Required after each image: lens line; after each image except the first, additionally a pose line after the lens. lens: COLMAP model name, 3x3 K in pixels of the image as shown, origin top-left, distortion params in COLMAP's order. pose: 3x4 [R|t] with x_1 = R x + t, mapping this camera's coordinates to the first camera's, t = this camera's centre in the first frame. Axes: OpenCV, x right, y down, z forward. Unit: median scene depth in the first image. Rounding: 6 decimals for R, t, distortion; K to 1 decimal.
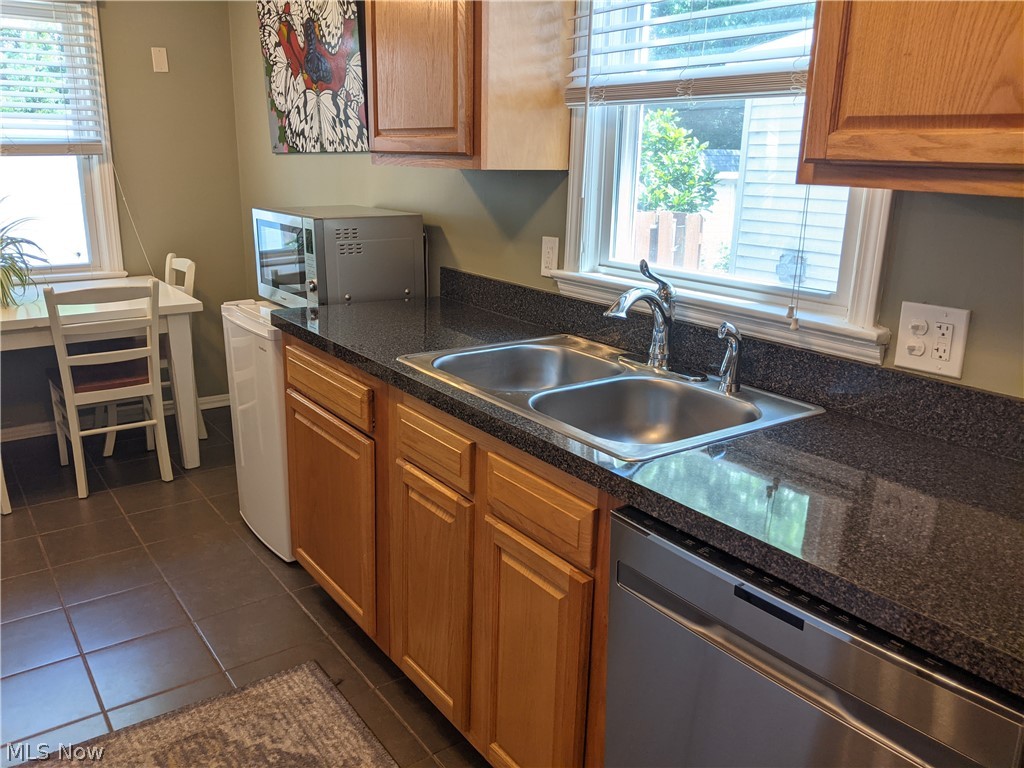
lens RADIAL K [[824.5, 0, 518.0], [0, 824.5, 373.0], [0, 0, 1]] dist [0.102156, -0.189640]
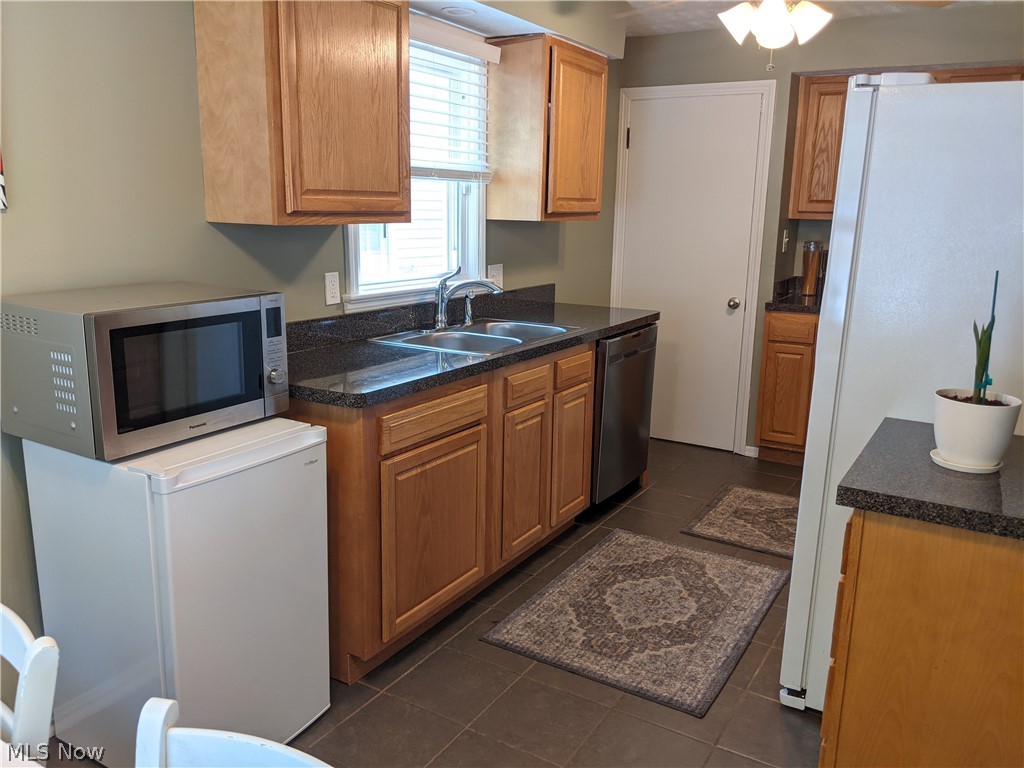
lens RADIAL K [[821.7, 0, 512.0], [0, 821.7, 384.0], [0, 0, 1]] dist [0.079794, -0.125490]
pose [[-0.386516, -0.221819, 0.895210, -0.892927], [0.214990, 0.922237, 0.321340, -0.257689], [-0.896875, 0.316664, -0.308770, 0.876671]]
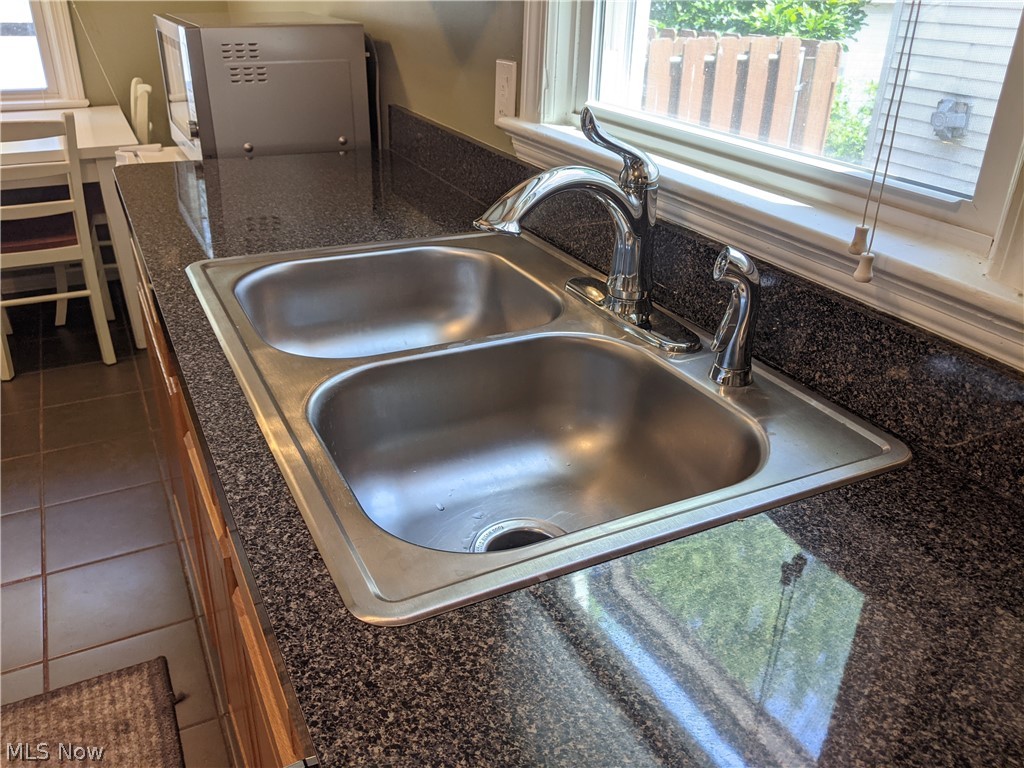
lens RADIAL K [[856.9, 0, 512.0], [0, 856.9, 384.0], [0, 0, 1]] dist [-0.002286, -0.007804]
pose [[0.988460, 0.072416, -0.133052, 0.106391], [-0.045801, 0.980094, 0.193178, -0.039676], [0.144393, -0.184855, 0.972101, 0.258655]]
